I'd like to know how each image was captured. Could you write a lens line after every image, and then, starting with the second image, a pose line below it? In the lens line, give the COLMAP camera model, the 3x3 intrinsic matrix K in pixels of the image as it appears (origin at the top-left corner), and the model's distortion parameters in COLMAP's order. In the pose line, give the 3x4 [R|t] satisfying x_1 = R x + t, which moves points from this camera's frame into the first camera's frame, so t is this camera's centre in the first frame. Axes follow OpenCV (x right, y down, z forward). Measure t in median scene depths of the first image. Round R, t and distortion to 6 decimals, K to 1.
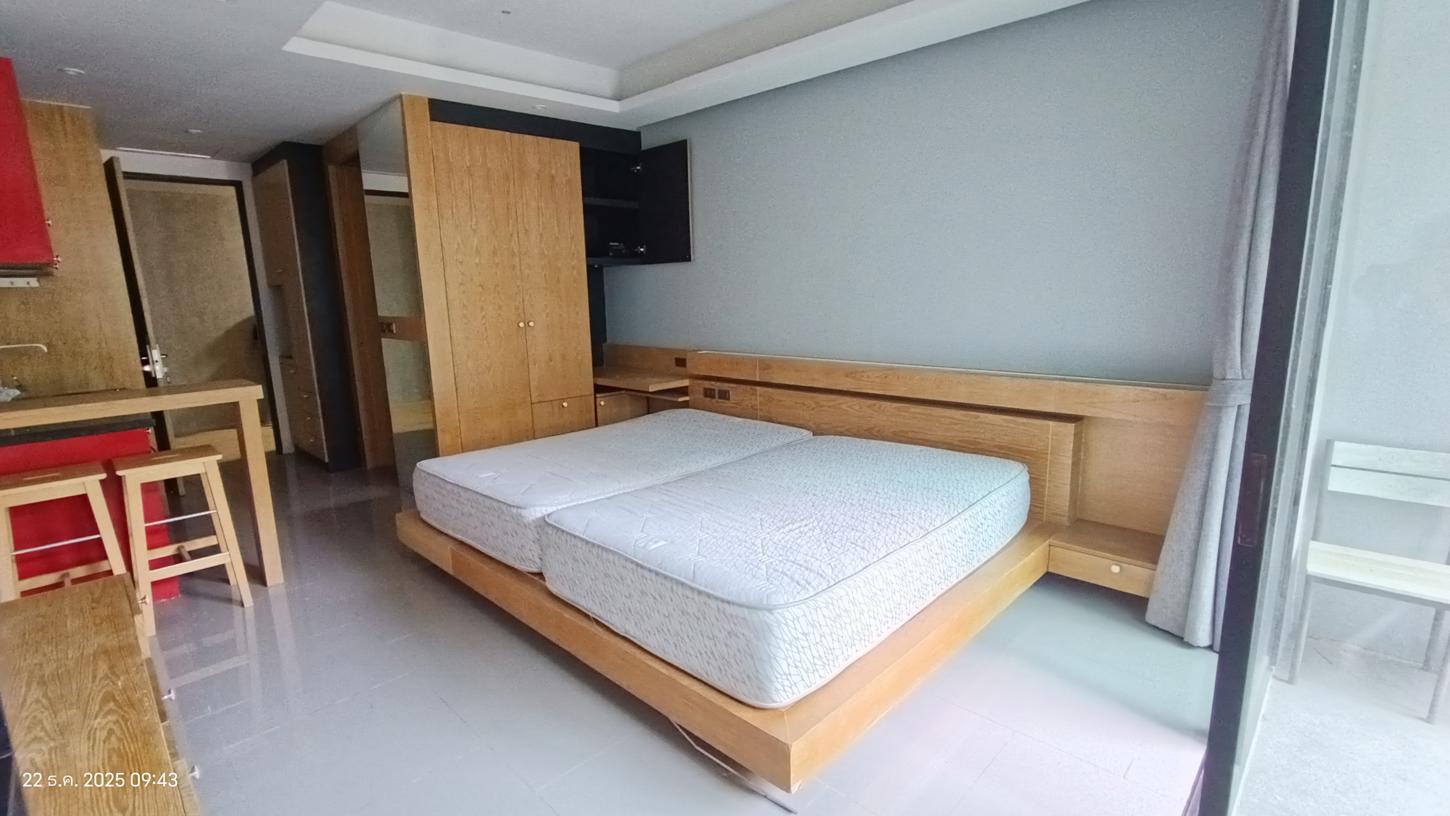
lens RADIAL K [[663.0, 0, 709.3], [0, 663.0, 412.7], [0, 0, 1]] dist [-0.017643, 0.006349]
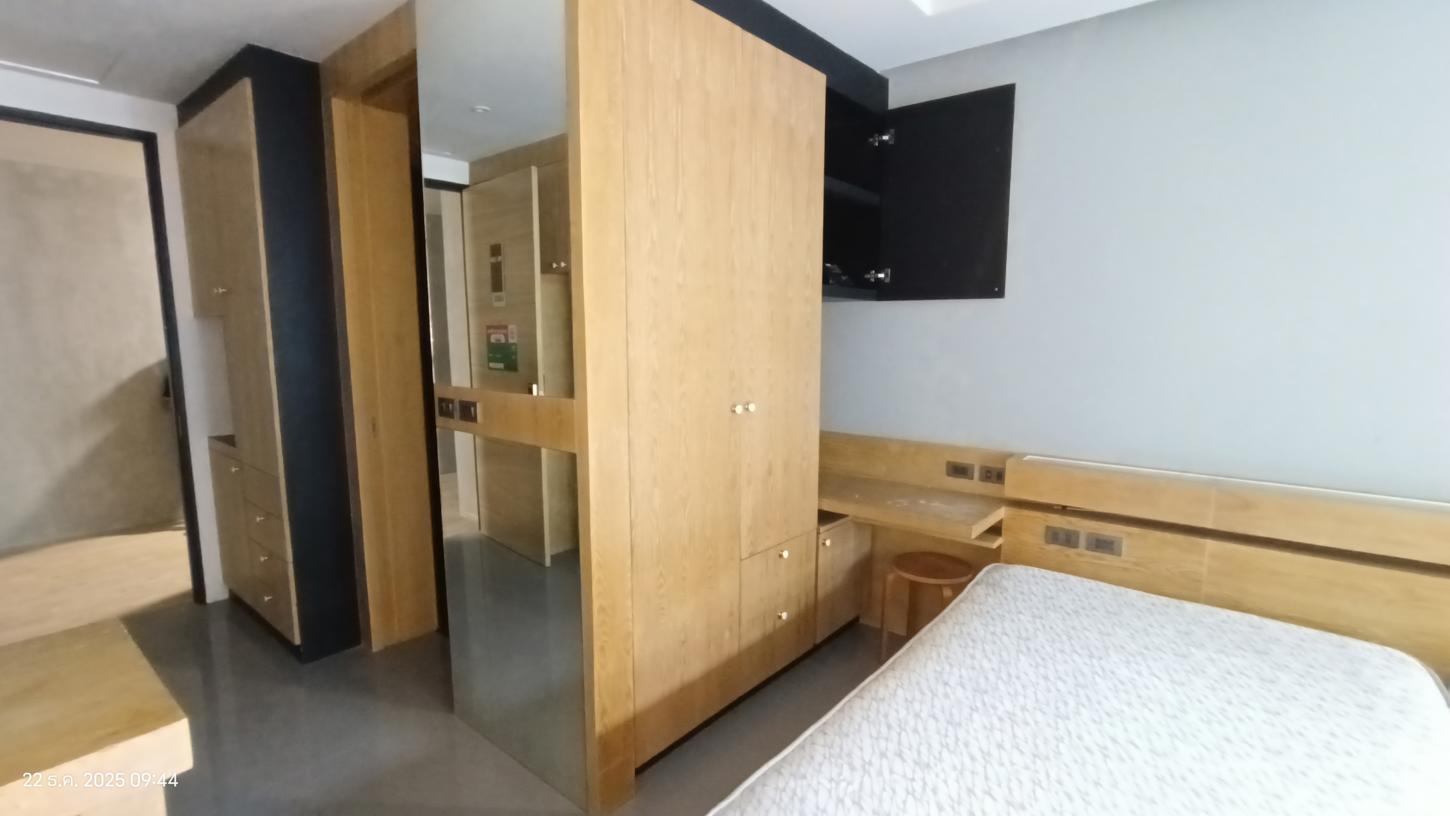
lens RADIAL K [[663.0, 0, 717.0], [0, 663.0, 413.5], [0, 0, 1]] dist [-0.017643, 0.006349]
pose [[0.995167, 0.014570, 0.097115, -0.343558], [-0.008814, 0.998193, -0.059436, -0.098465], [-0.097806, 0.058293, 0.993497, 0.493594]]
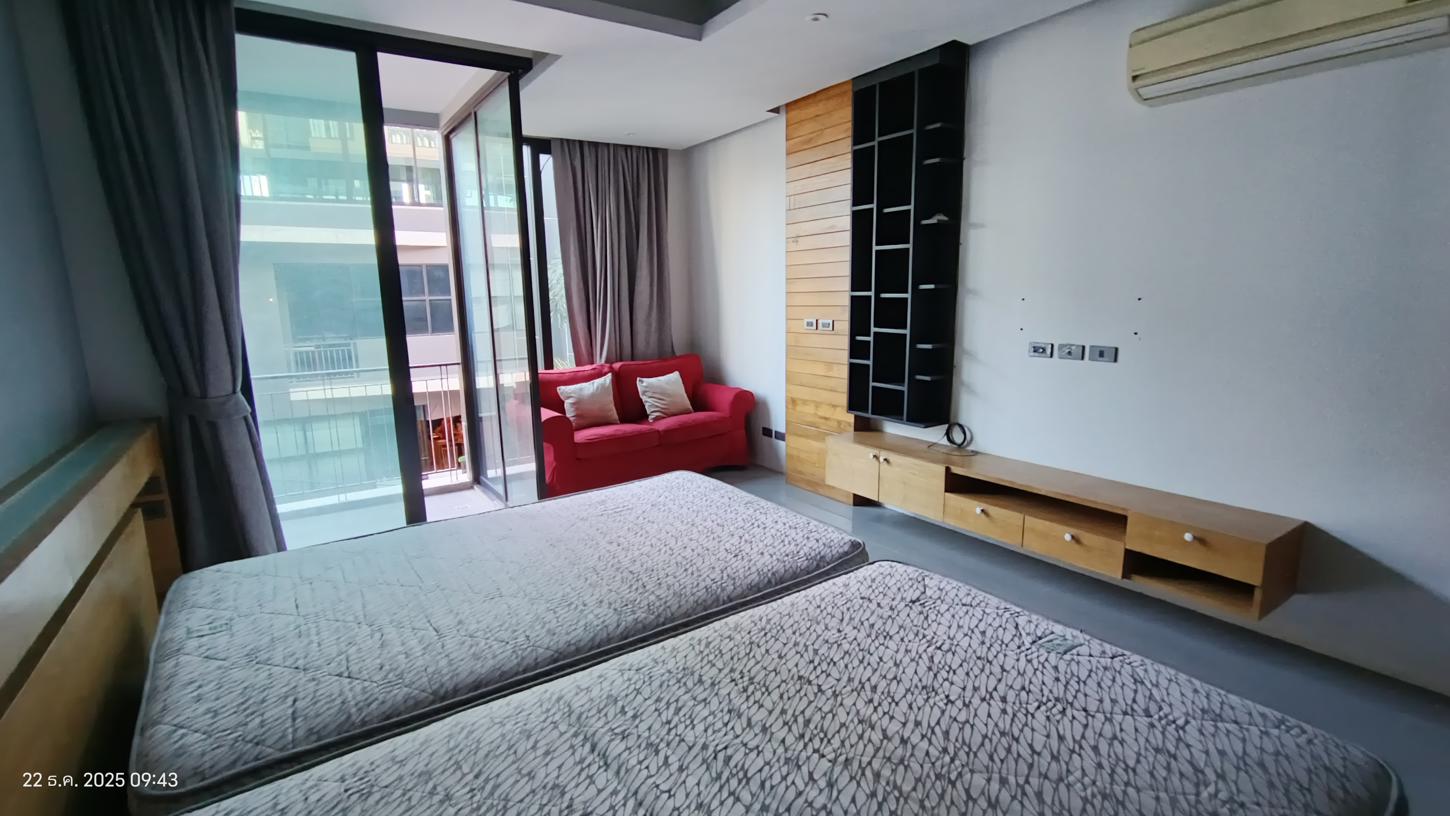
lens RADIAL K [[663.0, 0, 719.5], [0, 663.0, 406.9], [0, 0, 1]] dist [-0.017643, 0.006349]
pose [[-0.979809, 0.015037, 0.199370, -0.126322], [0.084823, 0.934243, 0.346404, -0.183282], [-0.181051, 0.356321, -0.916655, 0.991851]]
